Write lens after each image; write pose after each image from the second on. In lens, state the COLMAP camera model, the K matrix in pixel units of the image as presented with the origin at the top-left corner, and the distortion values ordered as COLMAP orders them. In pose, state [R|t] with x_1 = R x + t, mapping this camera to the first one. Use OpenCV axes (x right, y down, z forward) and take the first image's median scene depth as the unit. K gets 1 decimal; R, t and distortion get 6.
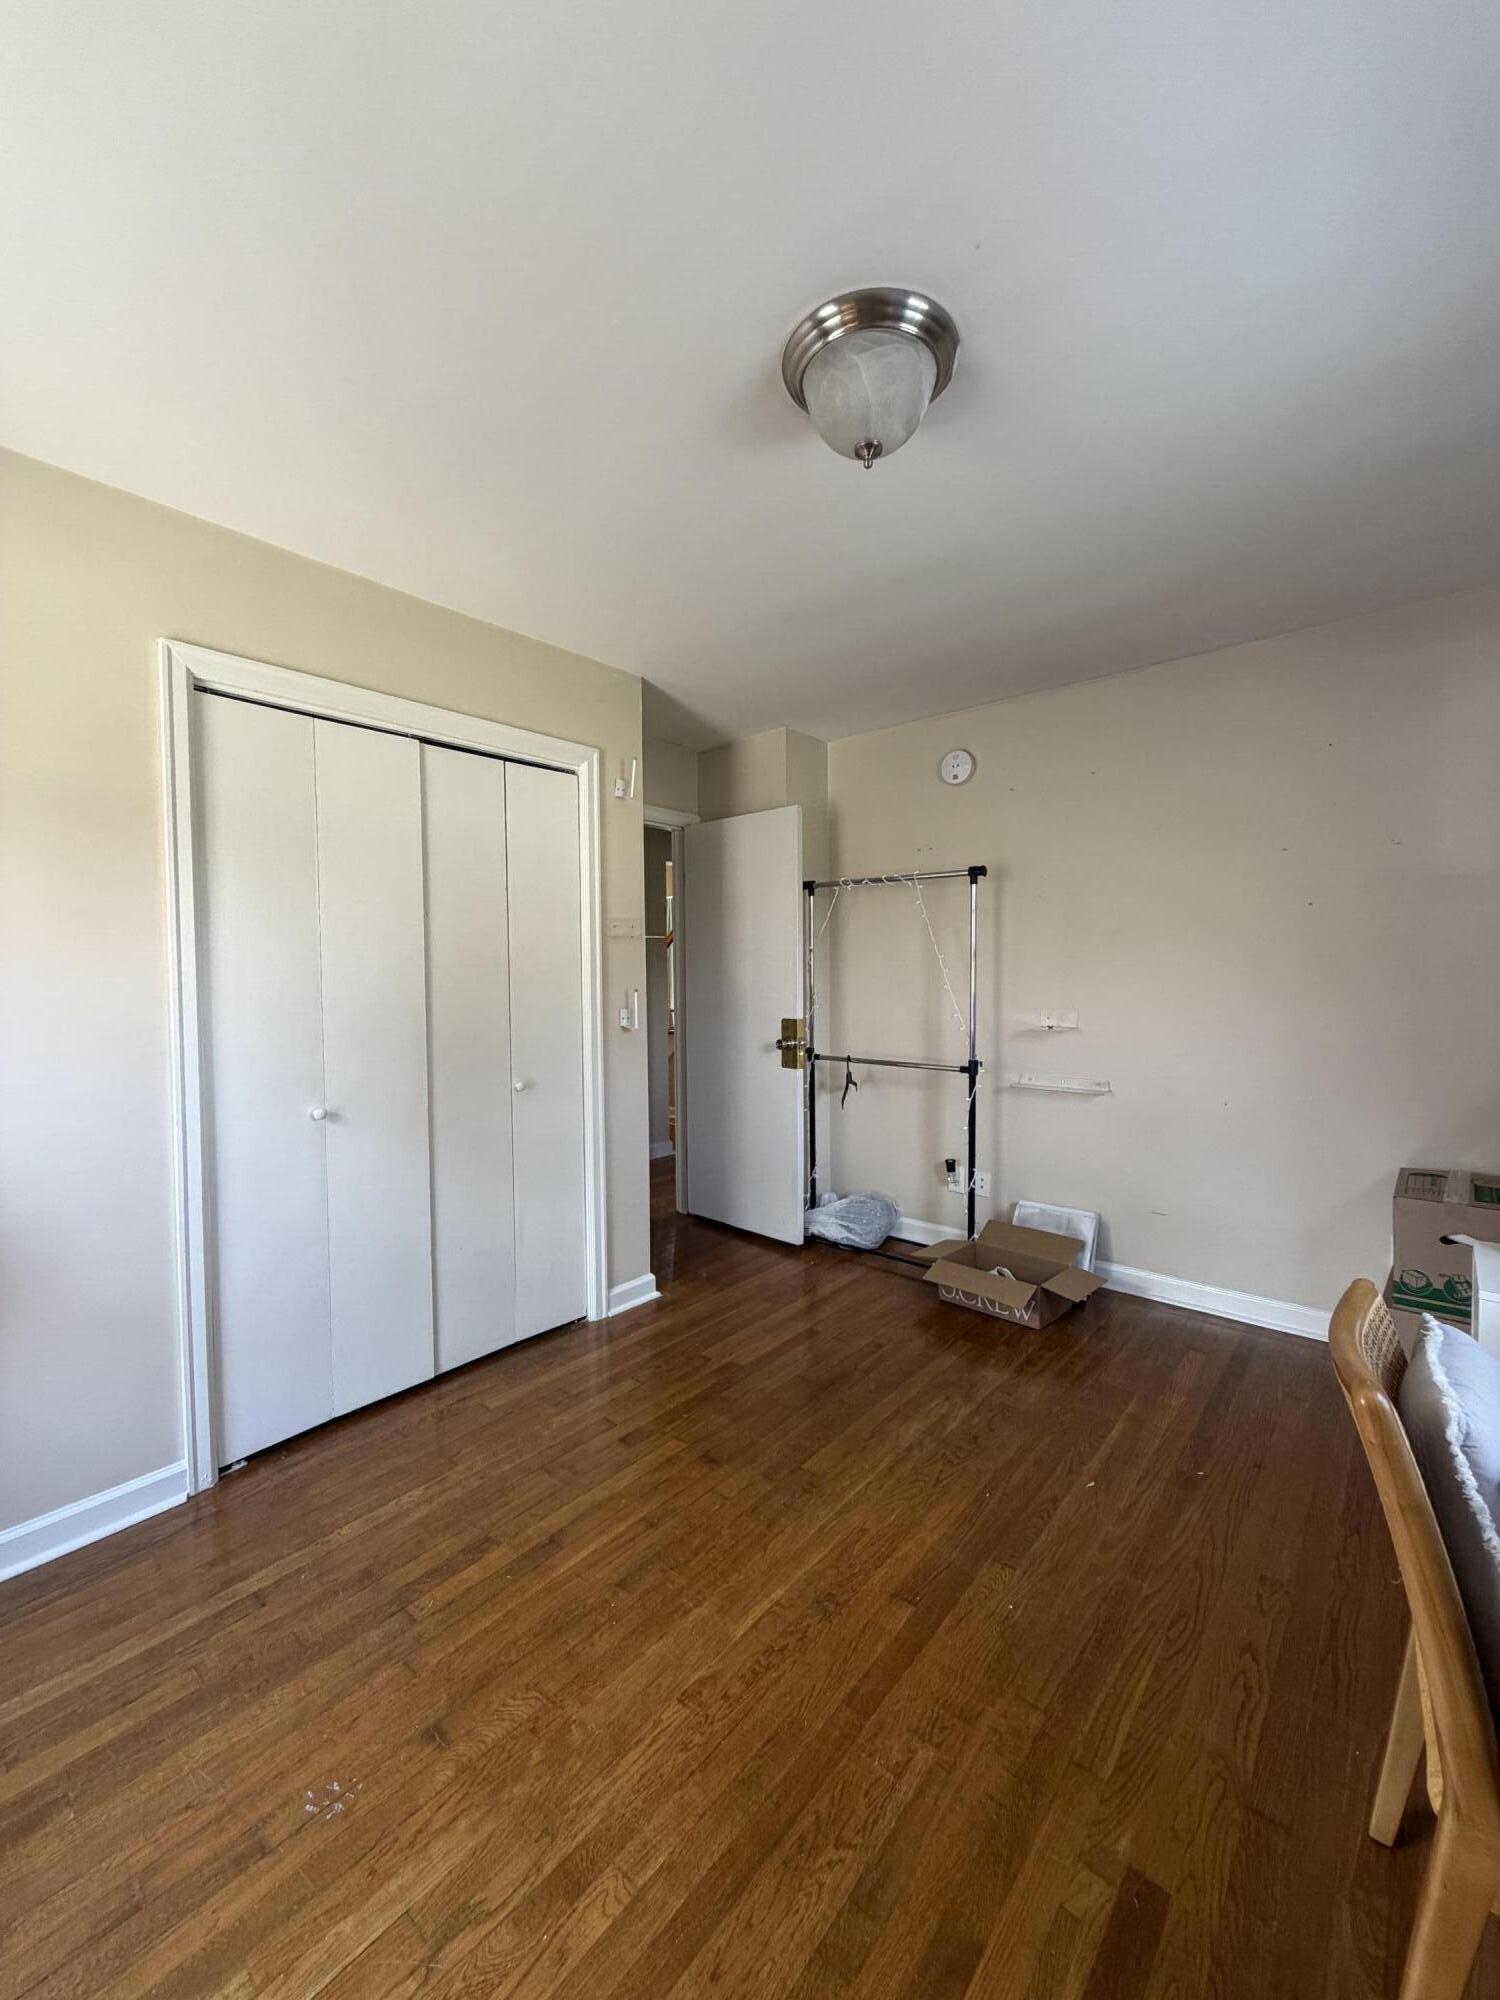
lens RADIAL K [[796.1, 0, 750.0], [0, 796.1, 1000.0], [0, 0, 1]] dist [0.001563, 0.000136]
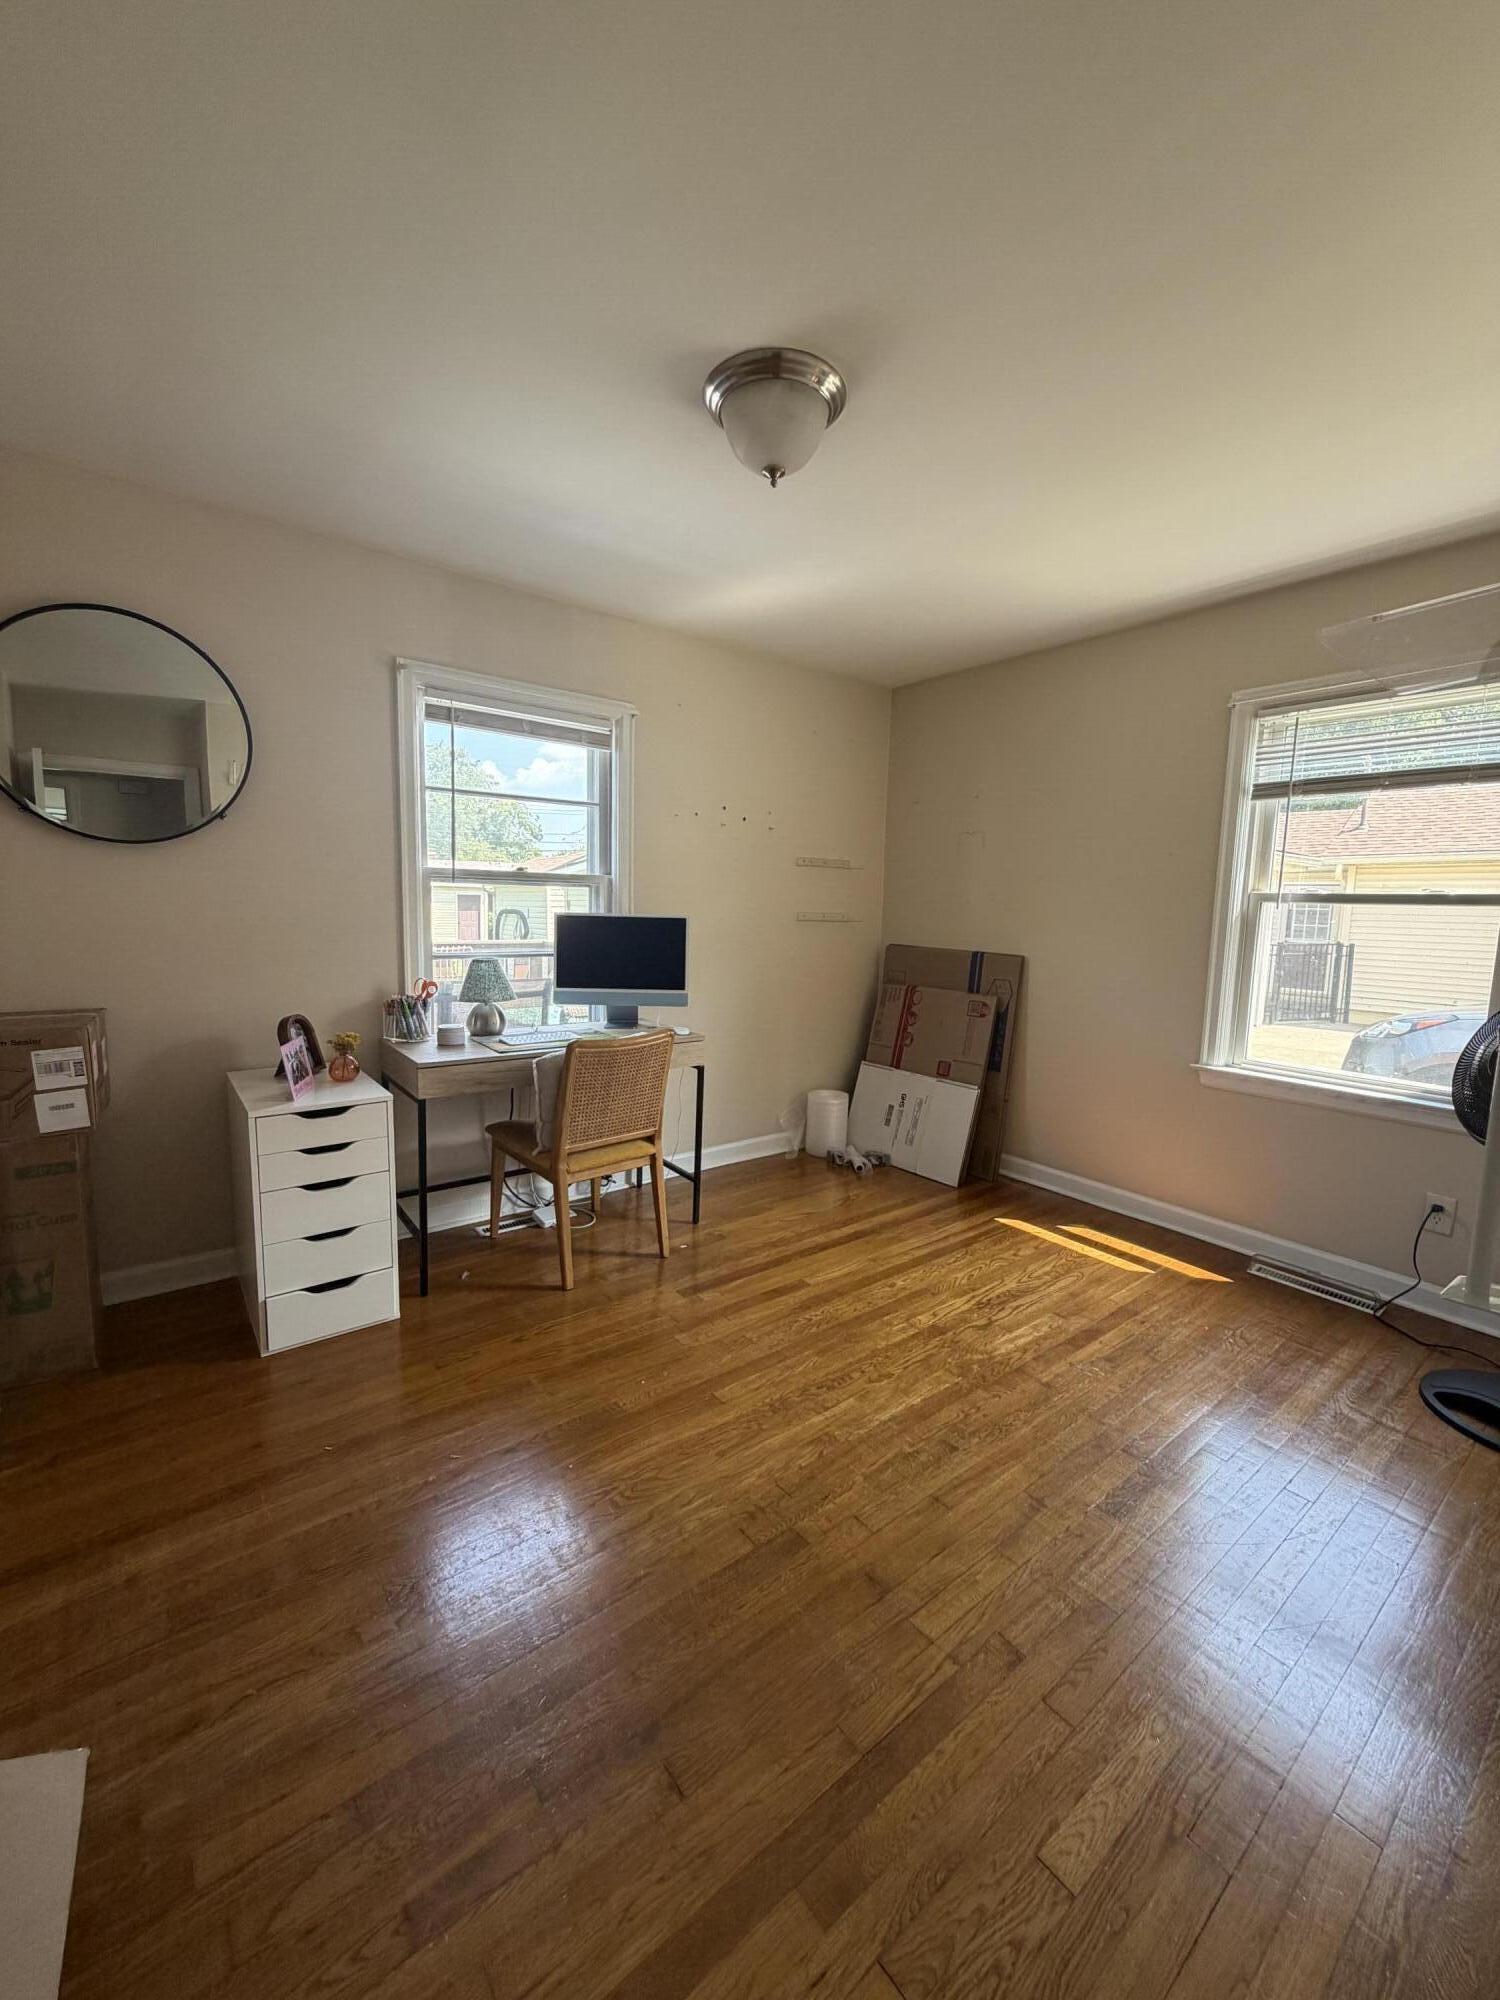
lens RADIAL K [[796.1, 0, 750.0], [0, 796.1, 1000.0], [0, 0, 1]] dist [0.001563, 0.000136]
pose [[-0.981104, -0.039100, 0.189487, -0.072097], [-0.009970, 0.988283, 0.152308, -0.065893], [-0.193222, 0.147541, -0.969998, 2.173748]]
